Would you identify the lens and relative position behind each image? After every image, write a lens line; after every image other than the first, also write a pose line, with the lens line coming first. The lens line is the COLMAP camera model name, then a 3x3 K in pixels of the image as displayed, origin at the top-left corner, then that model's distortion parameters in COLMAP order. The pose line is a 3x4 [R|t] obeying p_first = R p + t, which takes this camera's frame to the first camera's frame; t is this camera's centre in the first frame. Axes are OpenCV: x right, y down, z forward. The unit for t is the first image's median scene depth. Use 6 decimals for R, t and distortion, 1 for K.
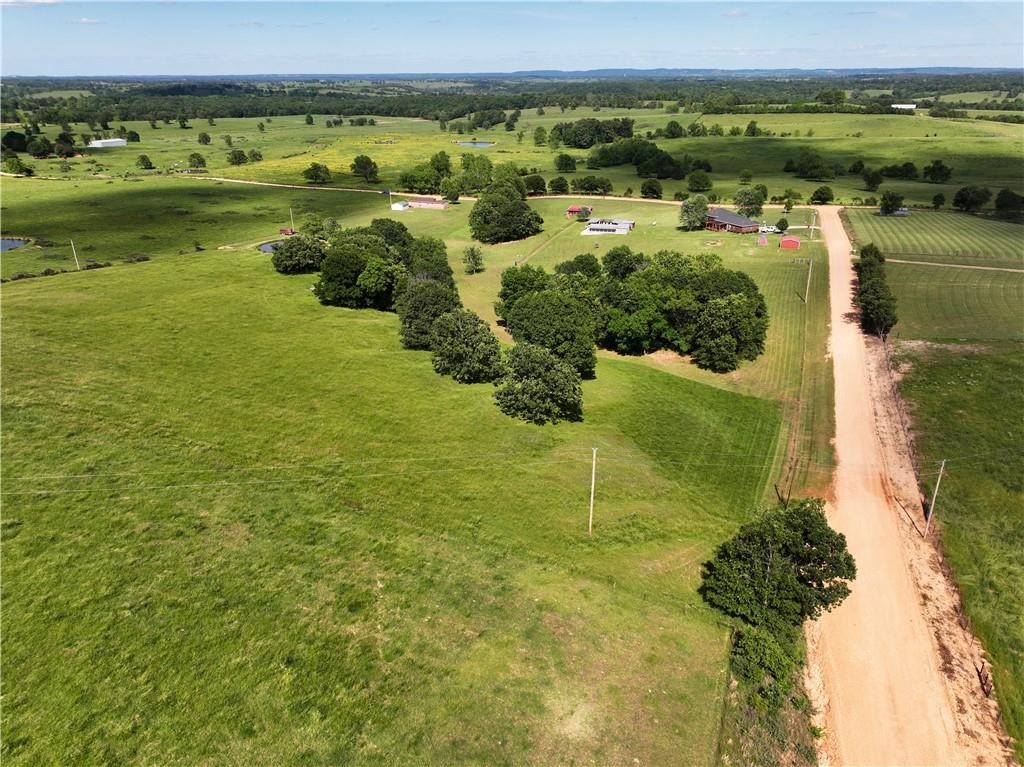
lens RADIAL K [[718.2, 0, 512.0], [0, 718.2, 383.5], [0, 0, 1]] dist [-0.005157, 0.021105]
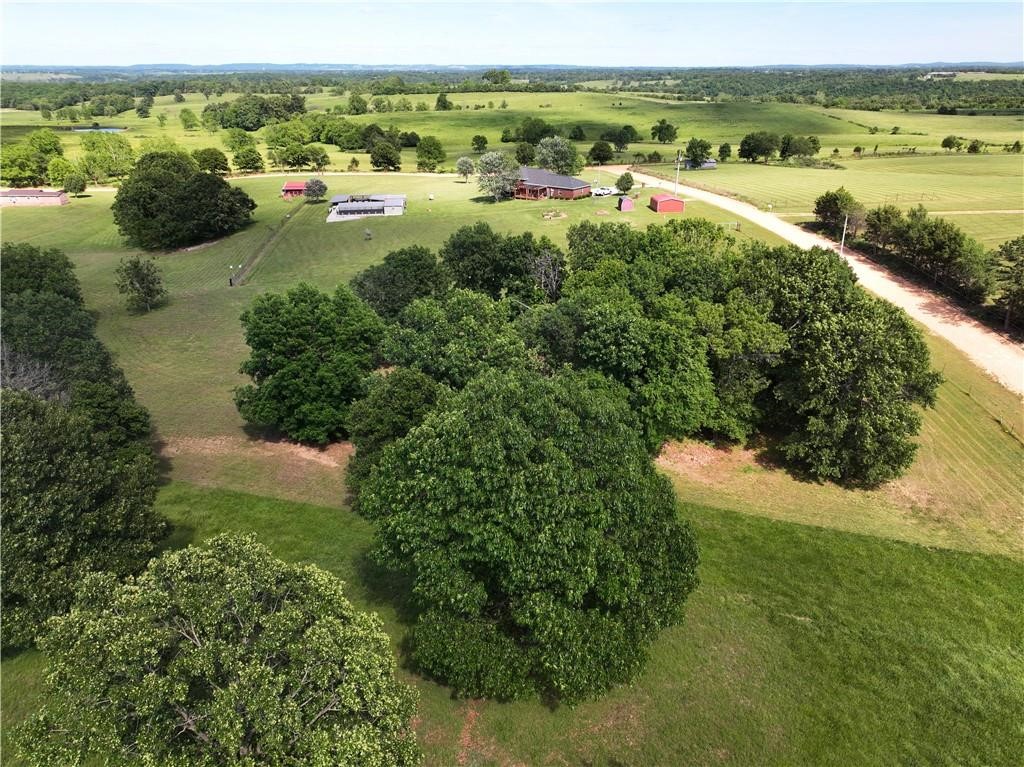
lens RADIAL K [[718.2, 0, 512.0], [0, 718.2, 383.5], [0, 0, 1]] dist [-0.005157, 0.021105]
pose [[0.899135, -0.172027, 0.402447, -0.025824], [0.170512, 0.984548, 0.039895, -0.060046], [-0.403091, 0.032750, 0.914574, 0.328861]]
